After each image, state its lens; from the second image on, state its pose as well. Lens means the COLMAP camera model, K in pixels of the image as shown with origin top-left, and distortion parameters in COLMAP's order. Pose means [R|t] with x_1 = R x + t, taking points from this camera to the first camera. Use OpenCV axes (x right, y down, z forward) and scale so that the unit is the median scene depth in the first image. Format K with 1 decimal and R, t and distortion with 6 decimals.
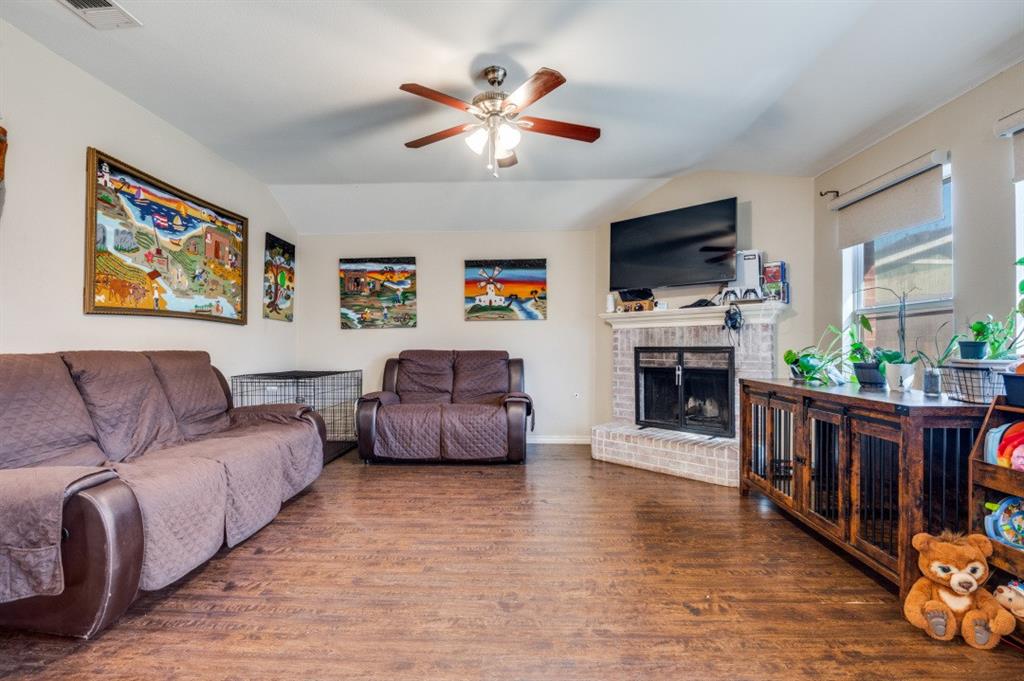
lens RADIAL K [[474.1, 0, 511.1], [0, 474.1, 339.0], [0, 0, 1]] dist [-0.004706, -0.010413]
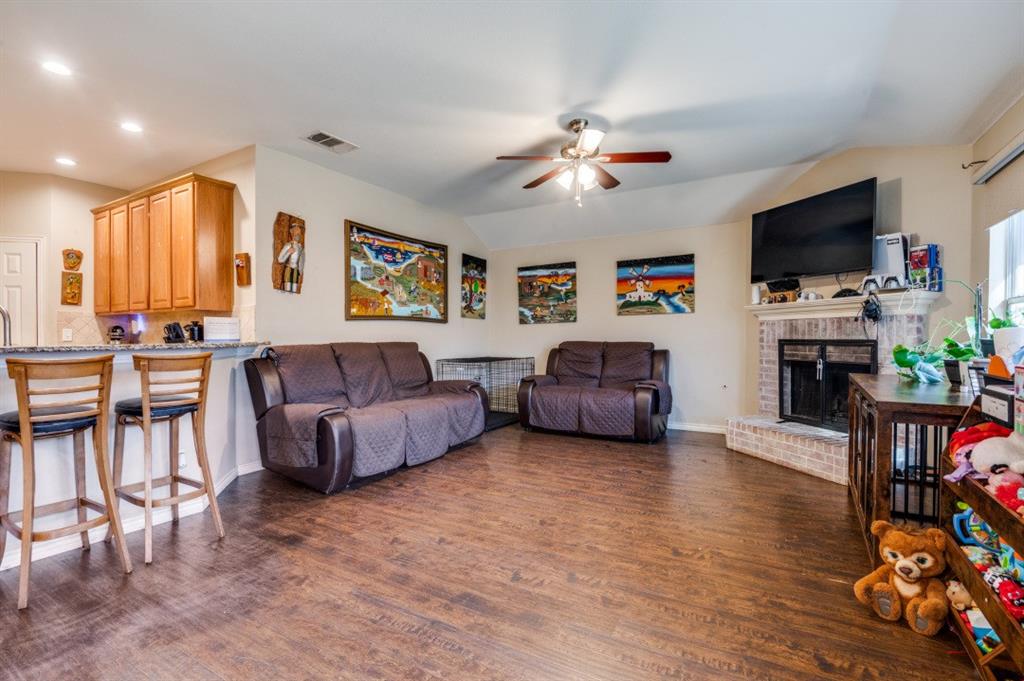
lens RADIAL K [[474.1, 0, 511.1], [0, 474.1, 339.0], [0, 0, 1]] dist [-0.004706, -0.010413]
pose [[0.880072, 0.002023, -0.474836, 0.308220], [0.009493, 0.999716, 0.021853, -0.013356], [0.474745, -0.023740, 0.879803, -0.156968]]
